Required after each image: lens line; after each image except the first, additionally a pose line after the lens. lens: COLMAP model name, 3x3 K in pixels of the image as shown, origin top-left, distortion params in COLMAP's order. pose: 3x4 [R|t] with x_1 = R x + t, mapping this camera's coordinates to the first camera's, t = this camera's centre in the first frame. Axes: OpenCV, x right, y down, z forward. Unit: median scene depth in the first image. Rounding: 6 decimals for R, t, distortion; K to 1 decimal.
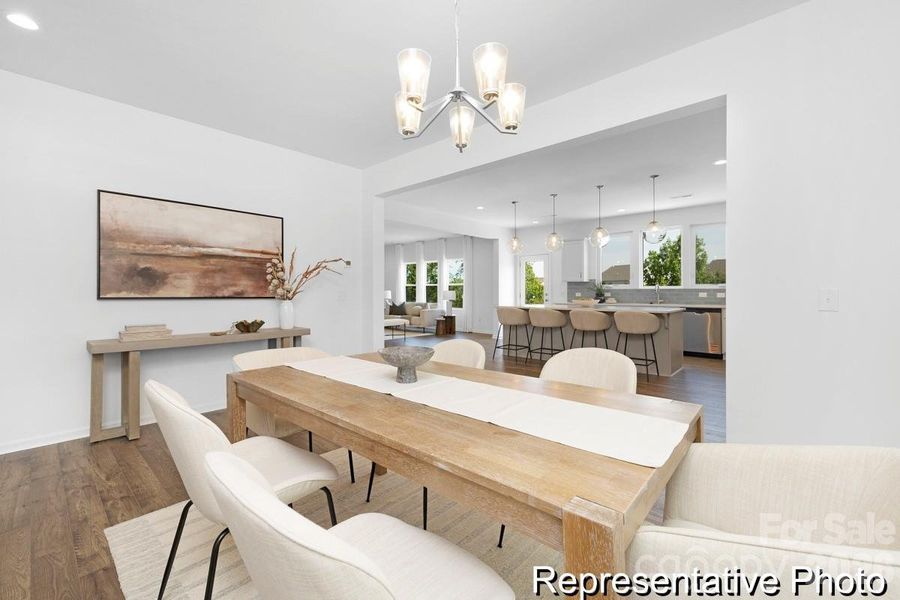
lens RADIAL K [[408.2, 0, 449.8], [0, 408.2, 303.9], [0, 0, 1]] dist [0.000402, 0.000048]
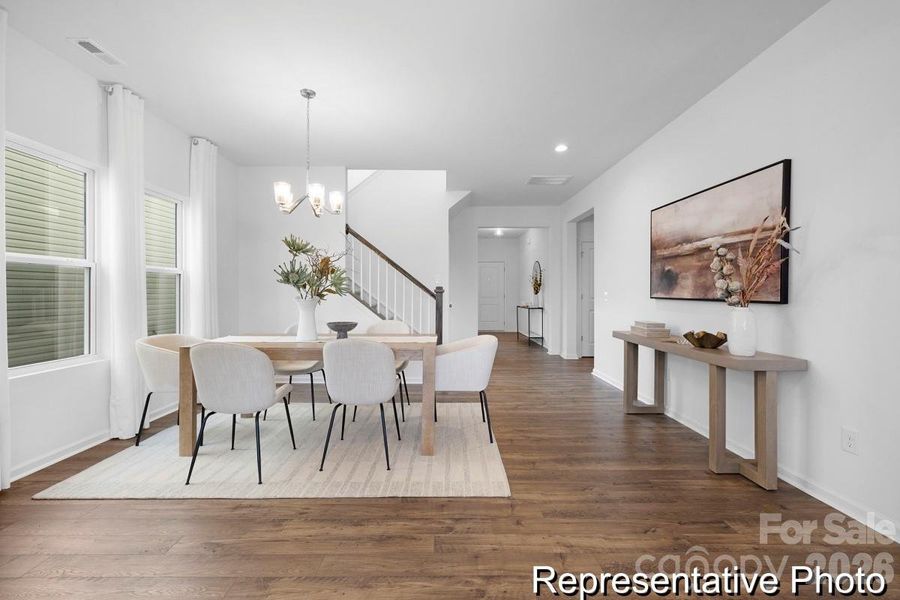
lens RADIAL K [[381.4, 0, 450.5], [0, 381.4, 292.8], [0, 0, 1]] dist [0.000038, 0.000132]
pose [[-0.738173, 0.000764, -0.674611, 0.147828], [-0.013863, 0.999771, 0.016302, -0.016104], [0.674469, 0.021387, -0.737994, 0.569553]]
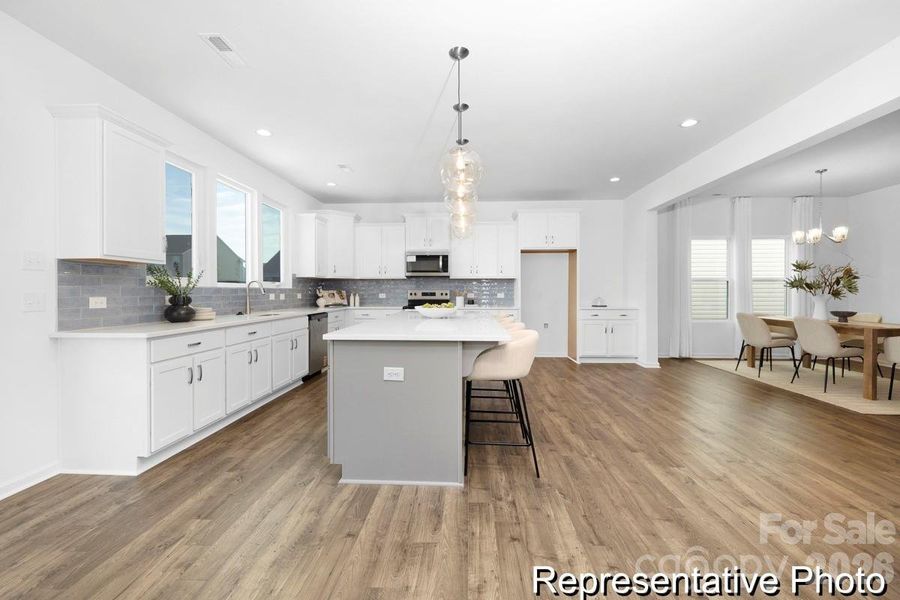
lens RADIAL K [[381.4, 0, 450.5], [0, 381.4, 292.8], [0, 0, 1]] dist [0.000038, 0.000132]
pose [[-0.631050, -0.003334, 0.775735, -0.097227], [0.022452, 0.999493, 0.022559, -0.033629], [-0.775417, 0.031653, -0.630655, 1.044884]]
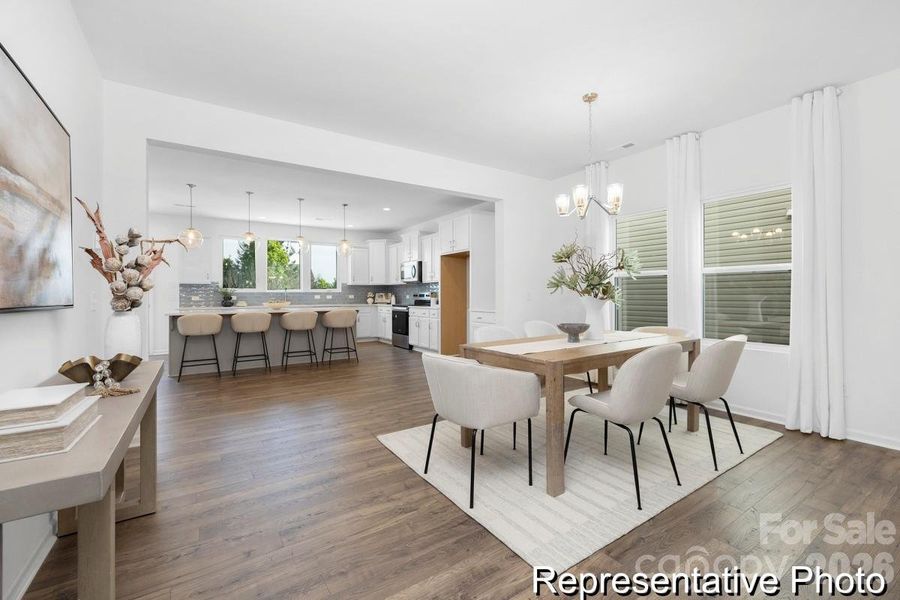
lens RADIAL K [[379.1, 0, 462.1], [0, 379.1, 291.6], [0, 0, 1]] dist [-0.000893, -0.000027]
pose [[0.233416, 0.003165, 0.972372, -0.399378], [0.031791, 0.999435, -0.010884, -0.010588], [-0.971857, 0.033453, 0.233183, 0.235923]]
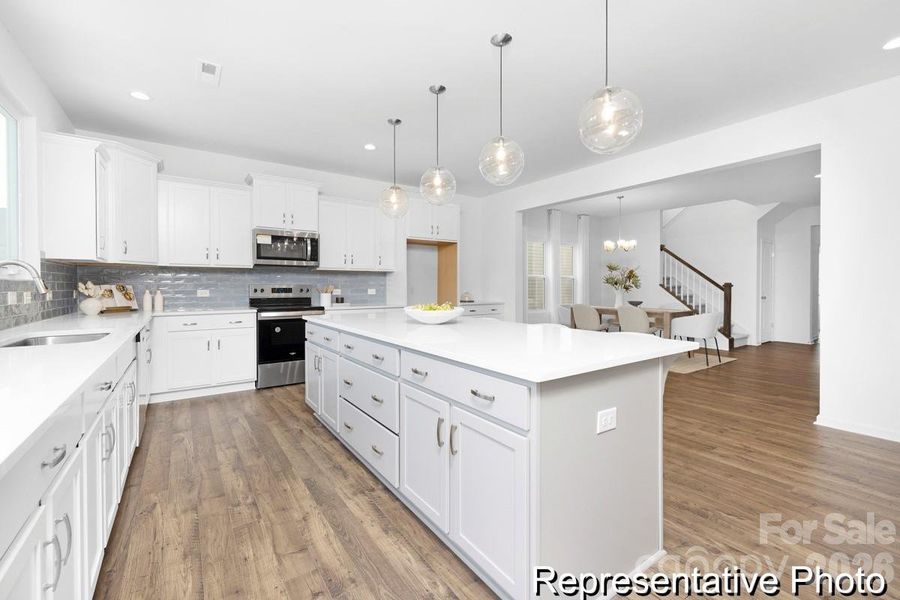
lens RADIAL K [[381.4, 0, 450.5], [0, 381.4, 292.8], [0, 0, 1]] dist [0.000038, 0.000132]
pose [[-0.974925, -0.004832, 0.222480, 0.173373], [0.005377, 0.998961, 0.045260, -0.034964], [-0.222468, 0.045321, -0.973886, 1.083898]]
